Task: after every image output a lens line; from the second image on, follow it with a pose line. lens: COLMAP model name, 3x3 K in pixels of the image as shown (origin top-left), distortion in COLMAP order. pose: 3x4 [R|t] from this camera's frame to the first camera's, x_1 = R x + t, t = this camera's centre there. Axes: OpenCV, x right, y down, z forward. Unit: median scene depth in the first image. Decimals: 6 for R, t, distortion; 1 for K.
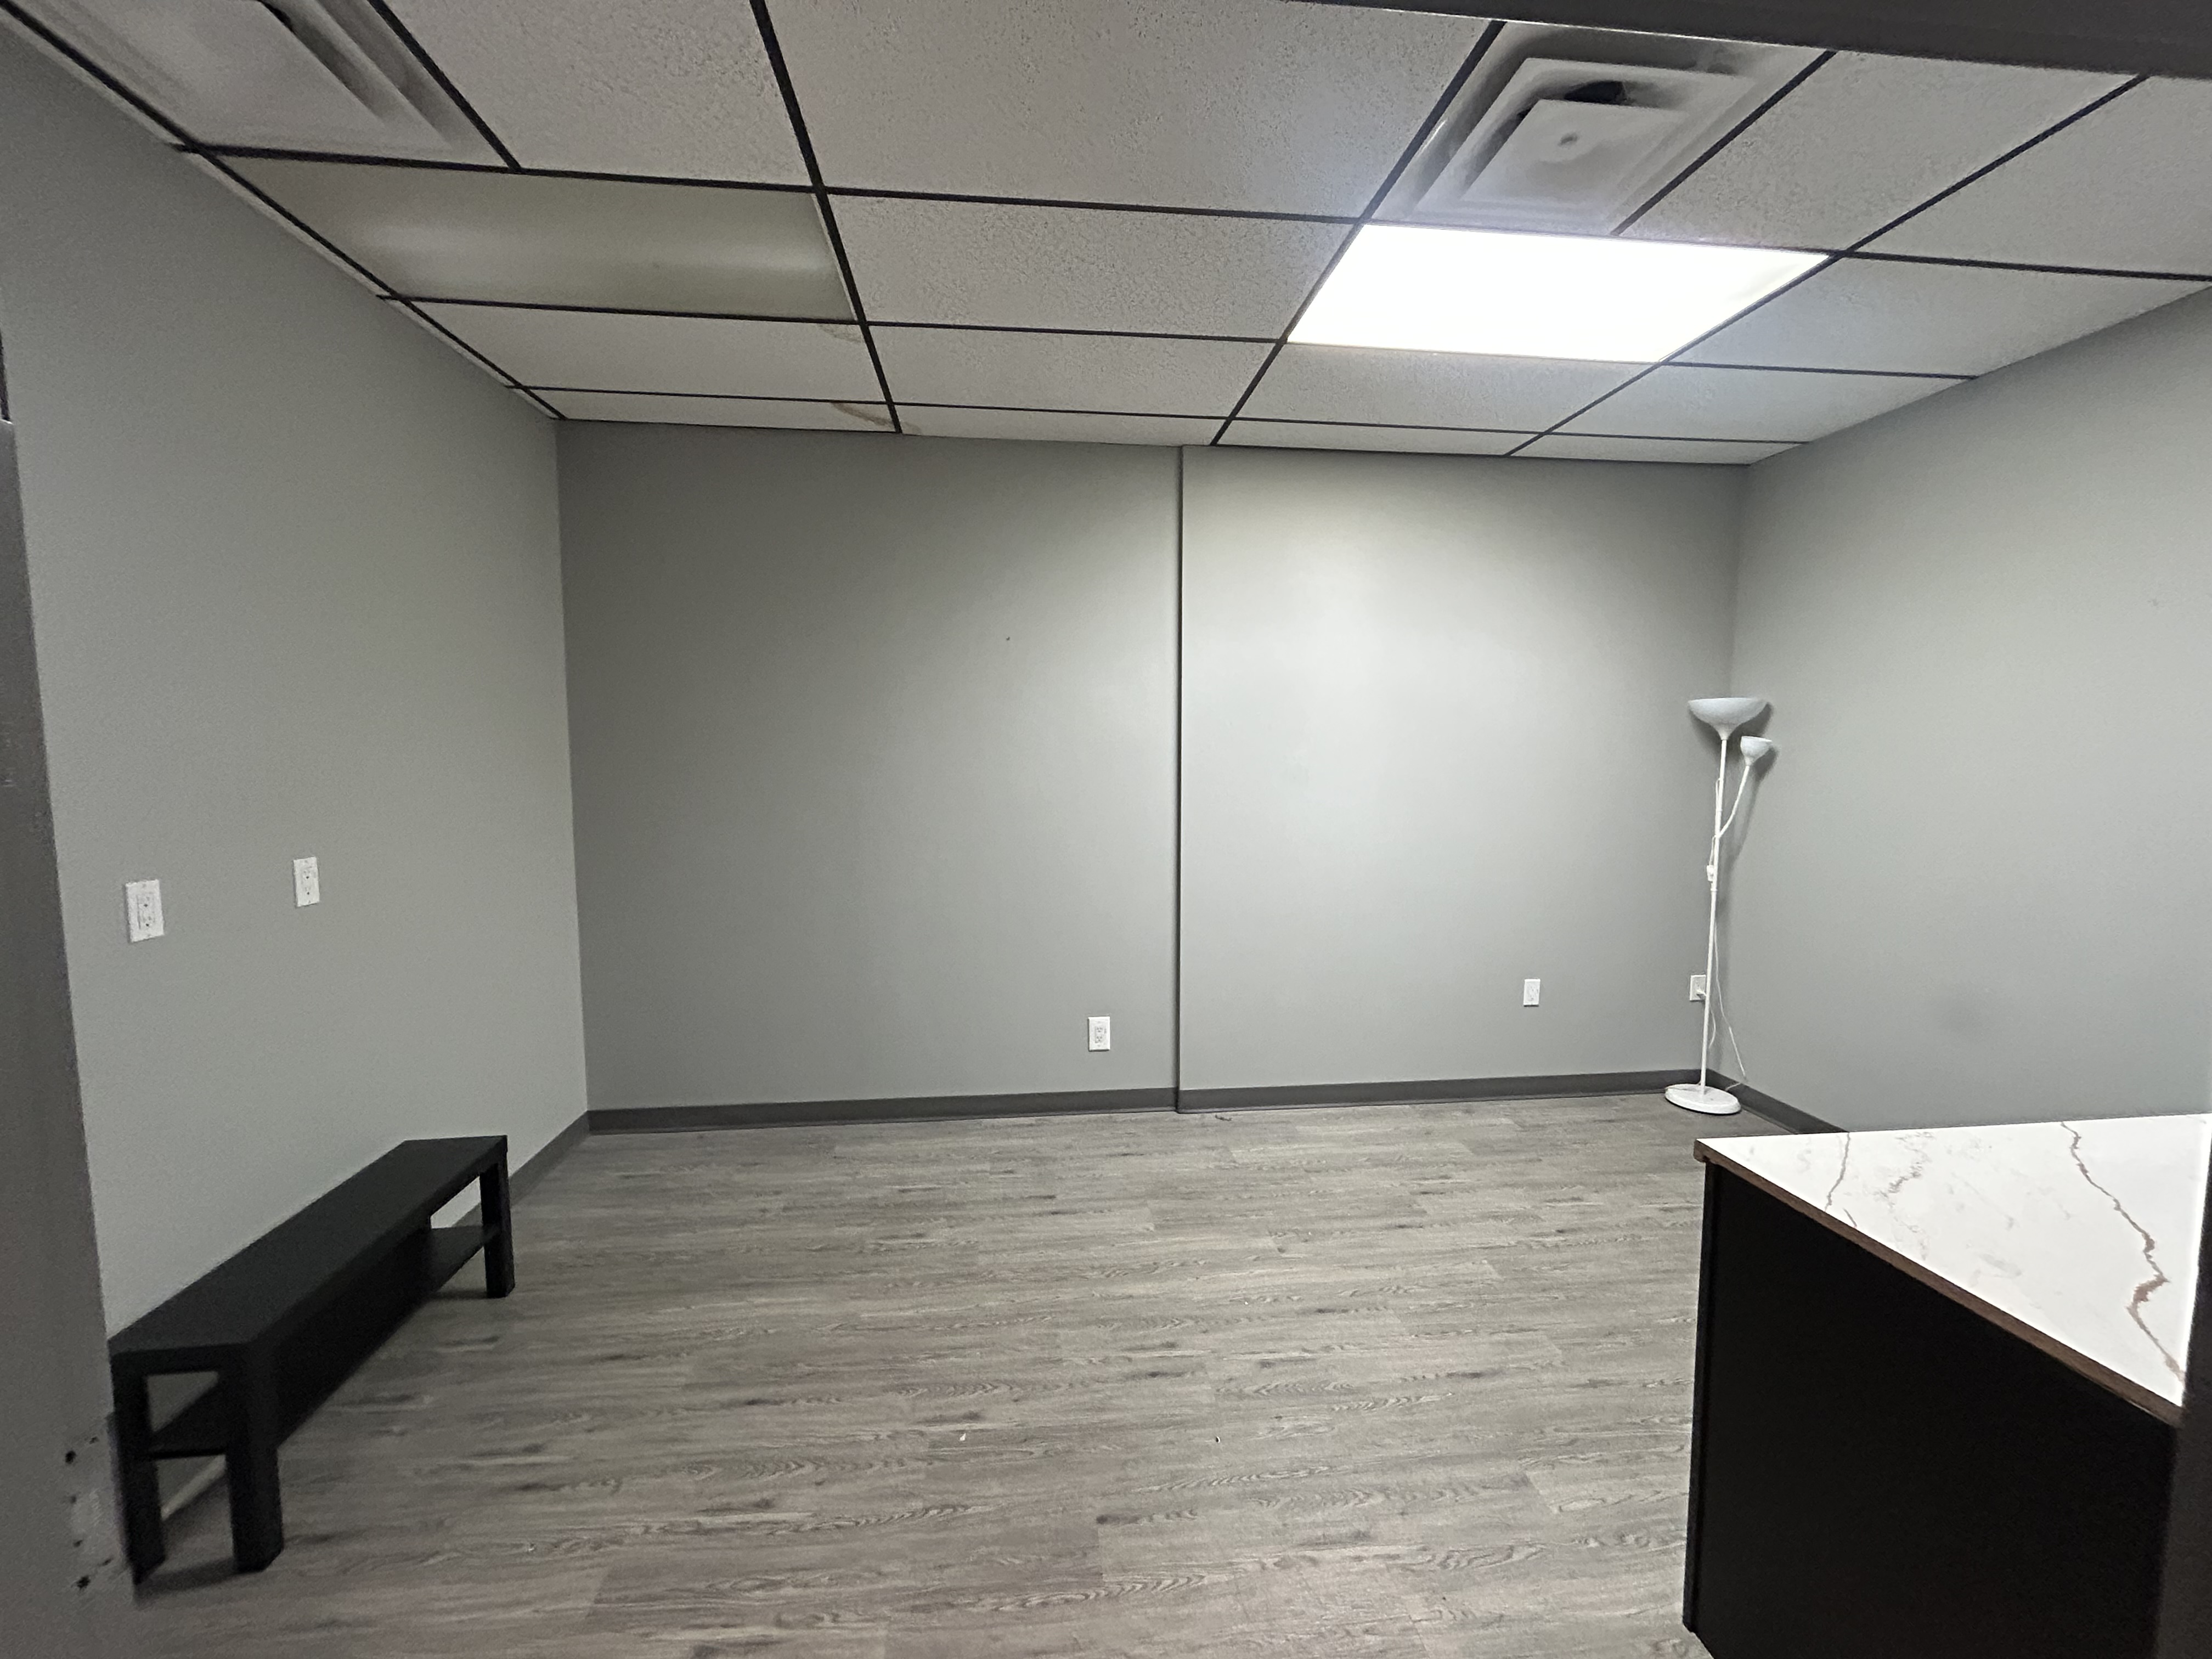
lens RADIAL K [[894.6, 0, 1099.2], [0, 894.6, 833.0], [0, 0, 1]] dist [-0.001391, 0.001757]
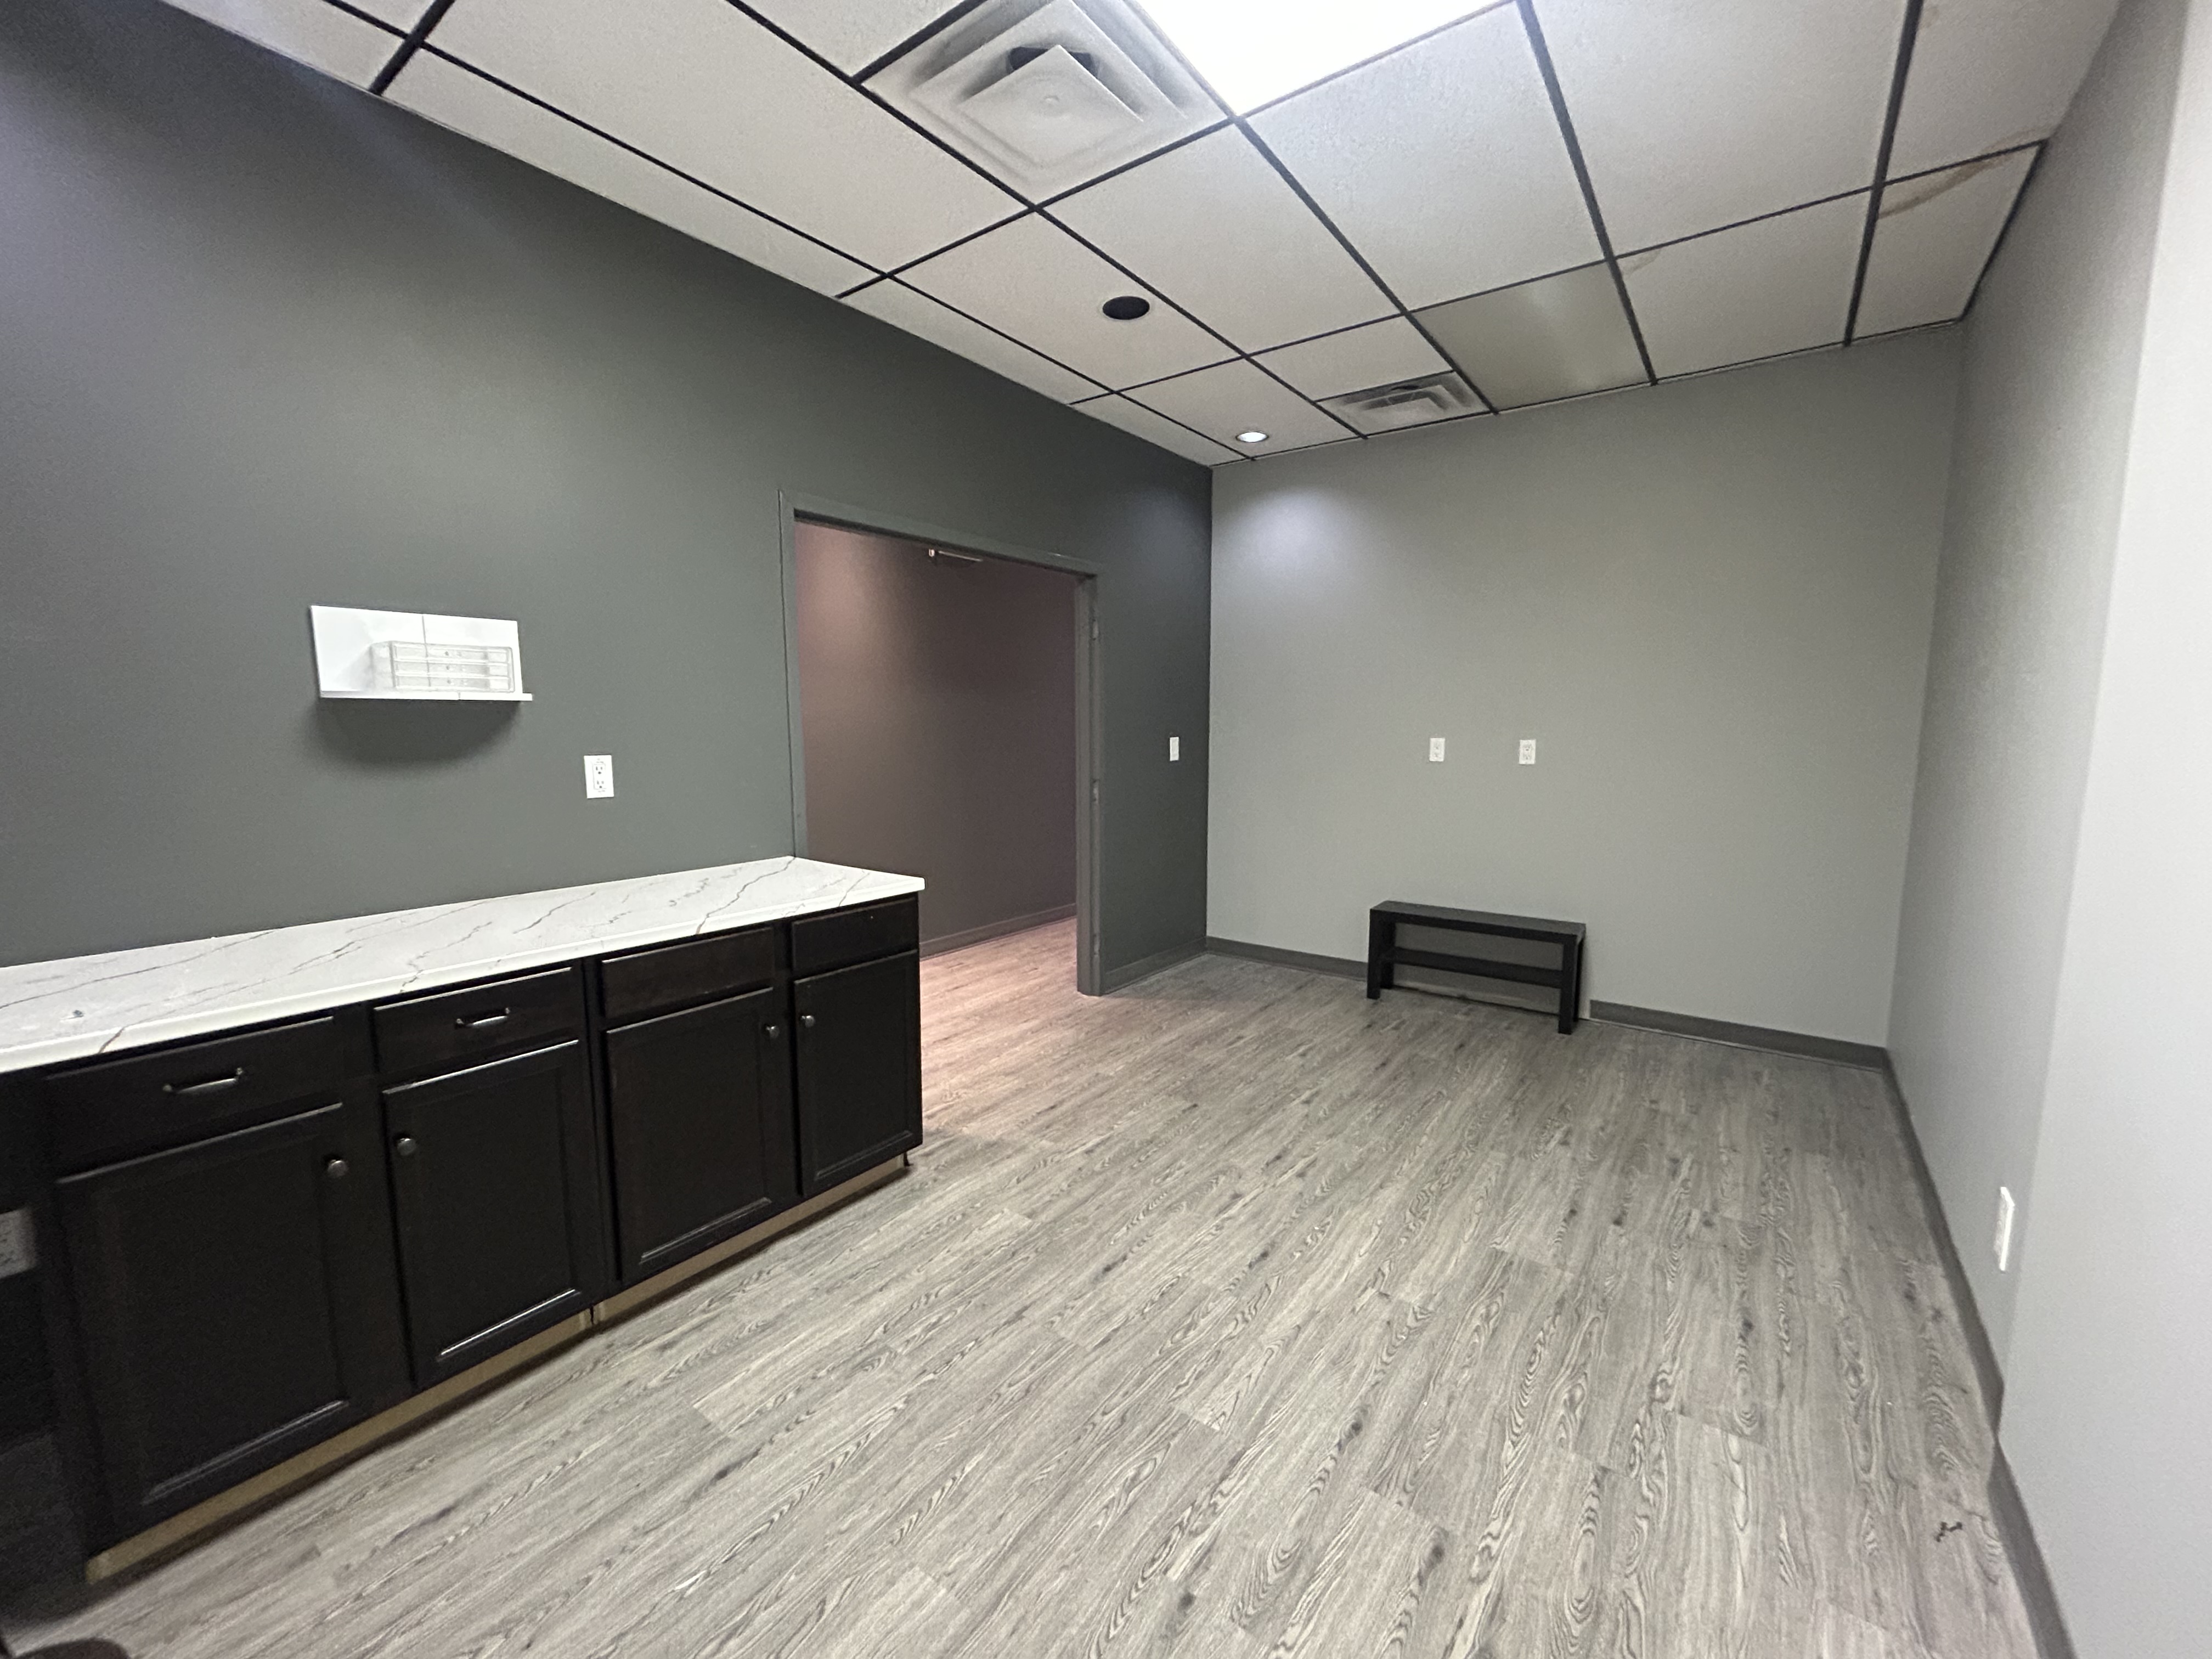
lens RADIAL K [[894.6, 0, 1087.9], [0, 894.6, 823.3], [0, 0, 1]] dist [-0.001391, 0.001757]
pose [[-0.685473, 0.083155, -0.723334, 0.927525], [-0.066839, 0.982075, 0.176241, -0.054398], [0.725024, 0.169155, -0.667628, 1.294922]]
